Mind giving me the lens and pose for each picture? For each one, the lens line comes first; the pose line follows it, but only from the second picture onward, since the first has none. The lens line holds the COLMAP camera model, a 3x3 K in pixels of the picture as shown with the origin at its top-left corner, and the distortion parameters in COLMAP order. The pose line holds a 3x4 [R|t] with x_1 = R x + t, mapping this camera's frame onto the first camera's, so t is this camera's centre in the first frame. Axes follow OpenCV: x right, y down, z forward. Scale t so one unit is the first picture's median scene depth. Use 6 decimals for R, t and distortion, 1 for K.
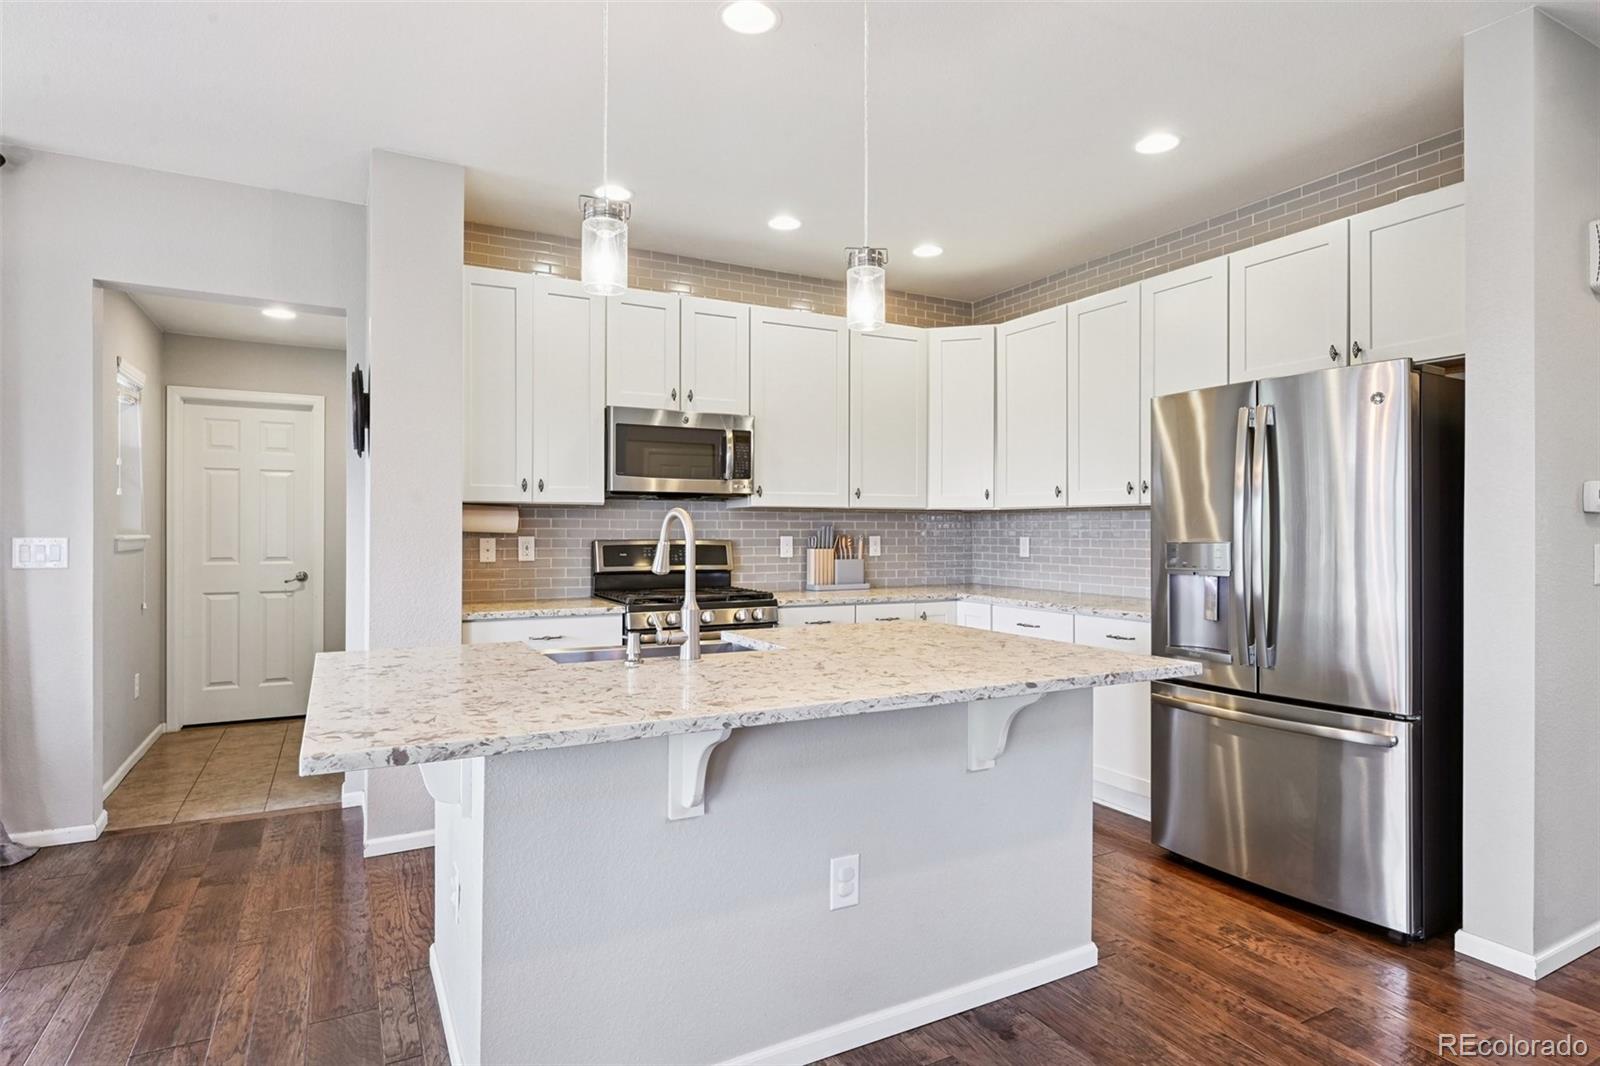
lens RADIAL K [[855.1, 0, 803.9], [0, 855.1, 533.2], [0, 0, 1]] dist [0.000598, 0.001591]
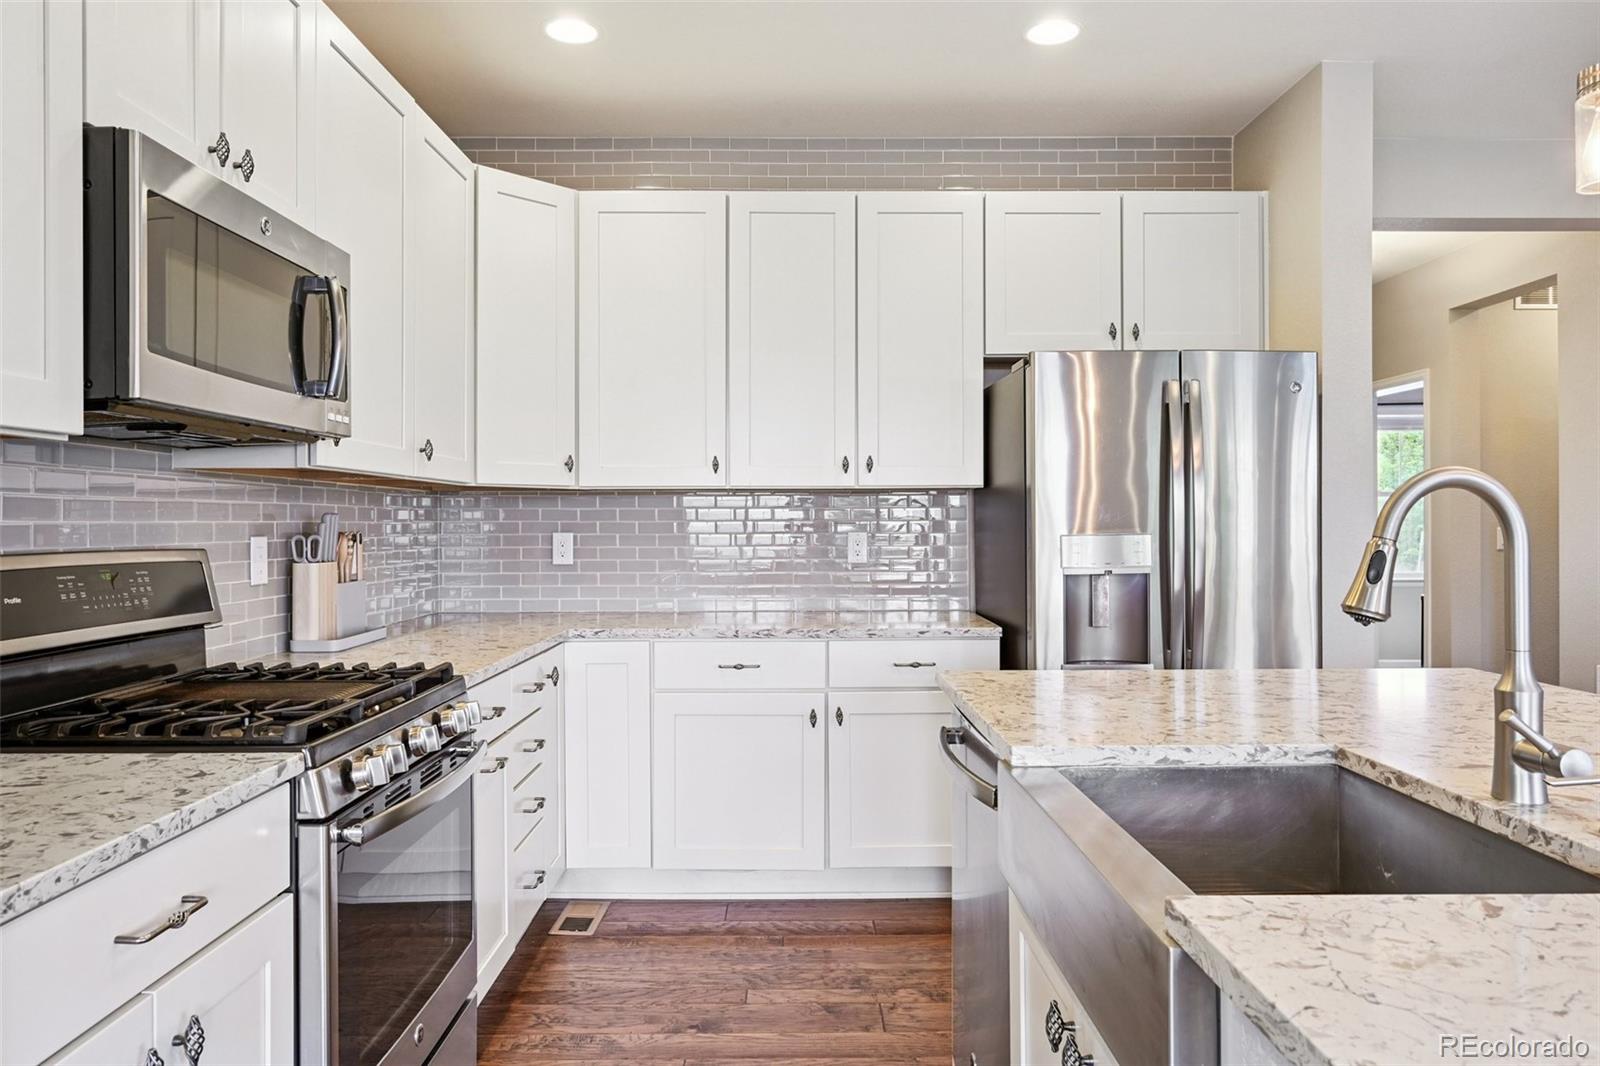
lens RADIAL K [[1053.2, 0, 796.1], [0, 1053.2, 530.0], [0, 0, 1]] dist [-0.018277, -0.002491]
pose [[0.470999, -0.008055, 0.882097, -0.458419], [0.008750, 0.999952, 0.004459, 0.000289], [-0.882090, 0.005618, 0.471047, 0.618568]]
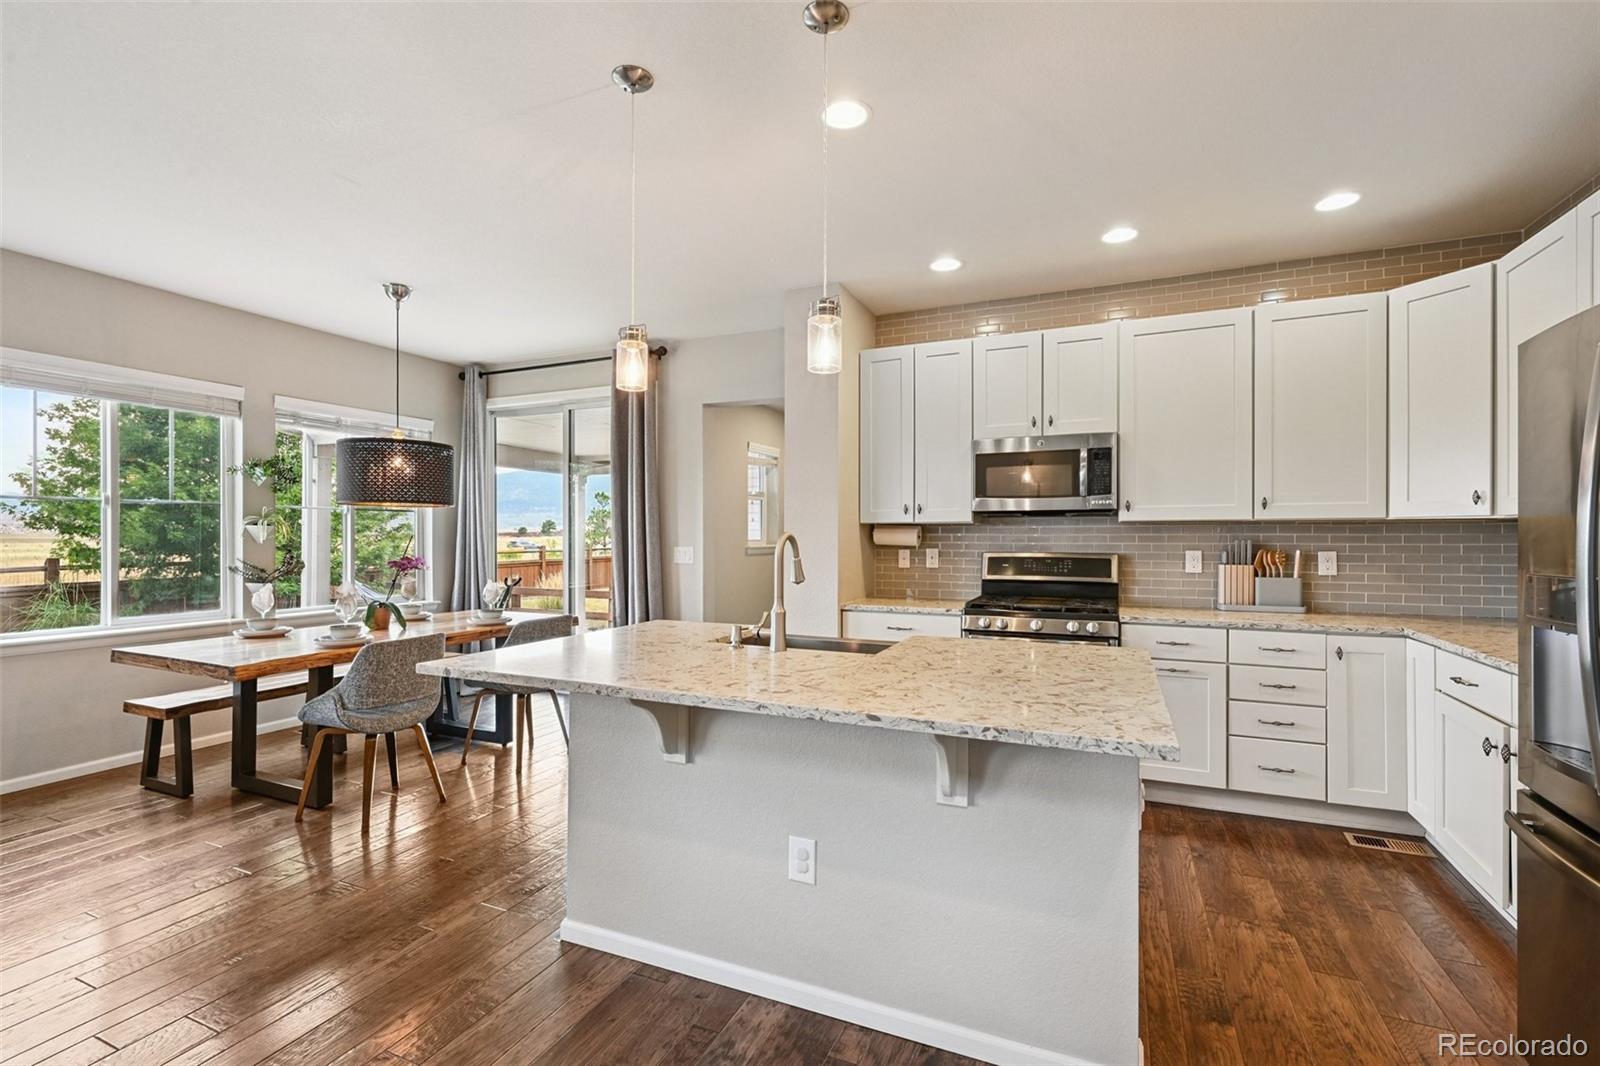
lens RADIAL K [[710.1, 0, 811.5], [0, 710.1, 533.8], [0, 0, 1]] dist [0.002788, 0.000500]
pose [[0.617669, -0.003776, -0.786429, 0.417307], [-0.000671, 0.999986, -0.005328, -0.013108], [0.786438, 0.003819, 0.617658, 0.216277]]
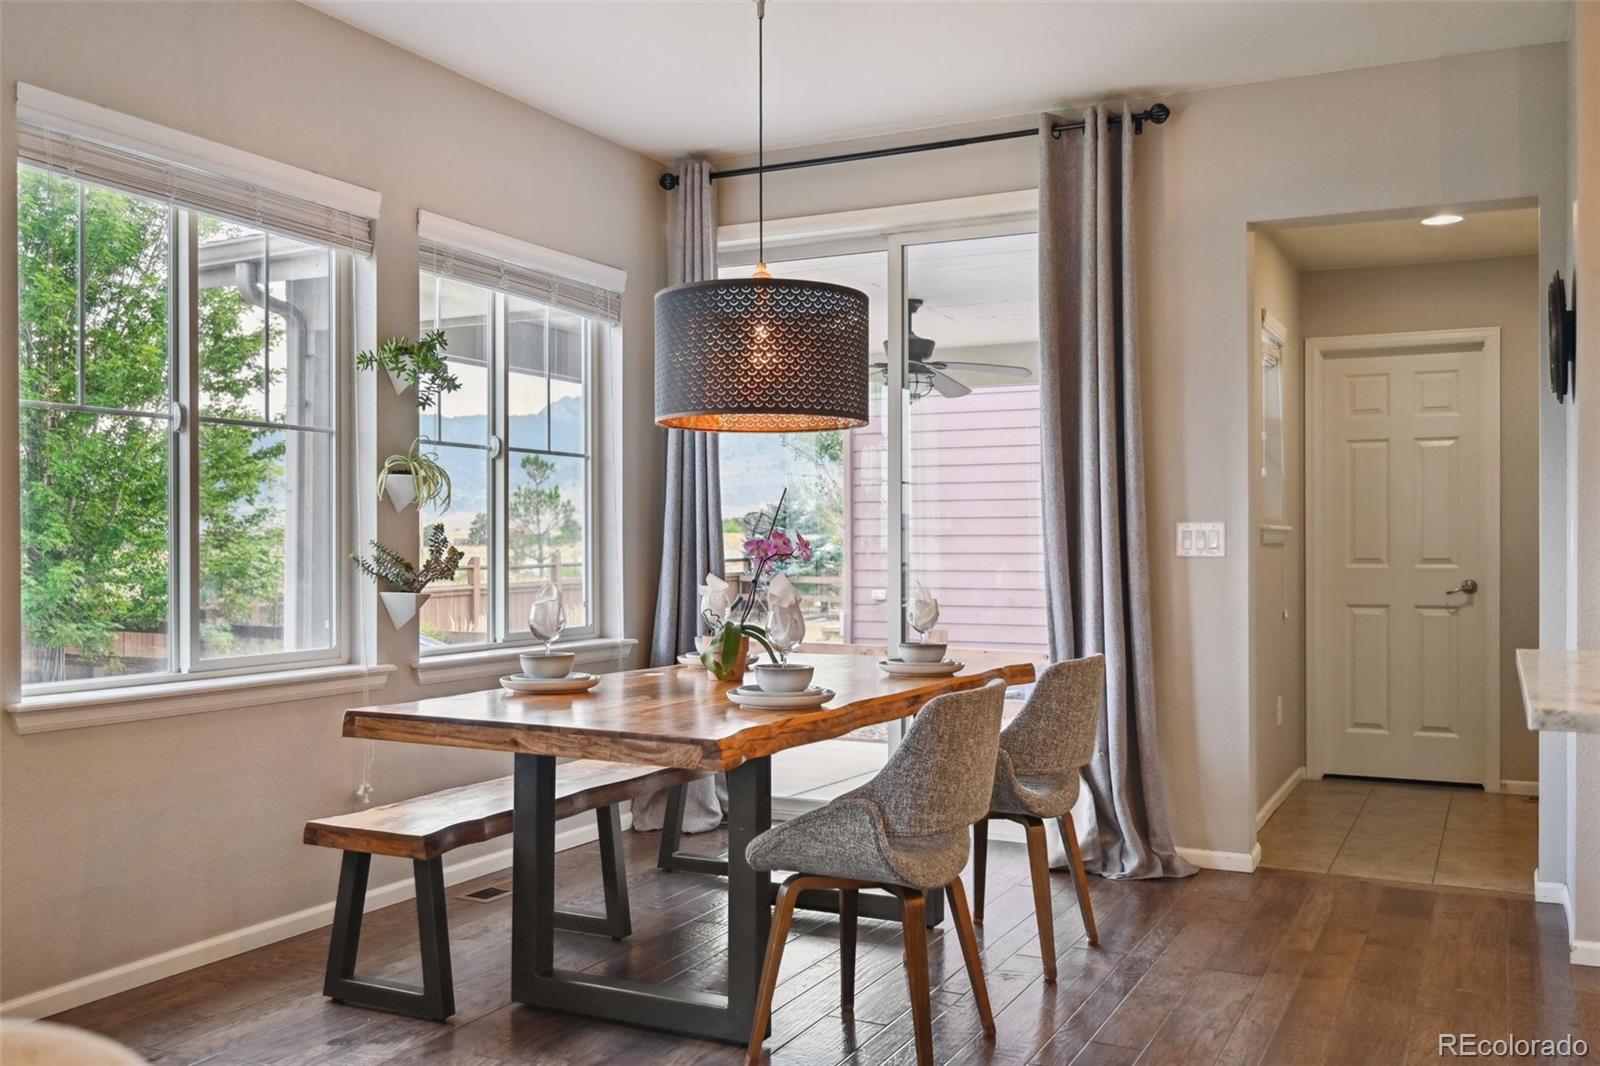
lens RADIAL K [[1400.2, 0, 811.6], [0, 1400.2, 548.0], [0, 0, 1]] dist [0.008596, -0.001991]
pose [[0.576707, -0.001254, -0.816950, 0.059190], [0.000835, 0.999999, -0.000946, 0.027023], [0.816951, -0.000136, 0.576708, -0.147636]]
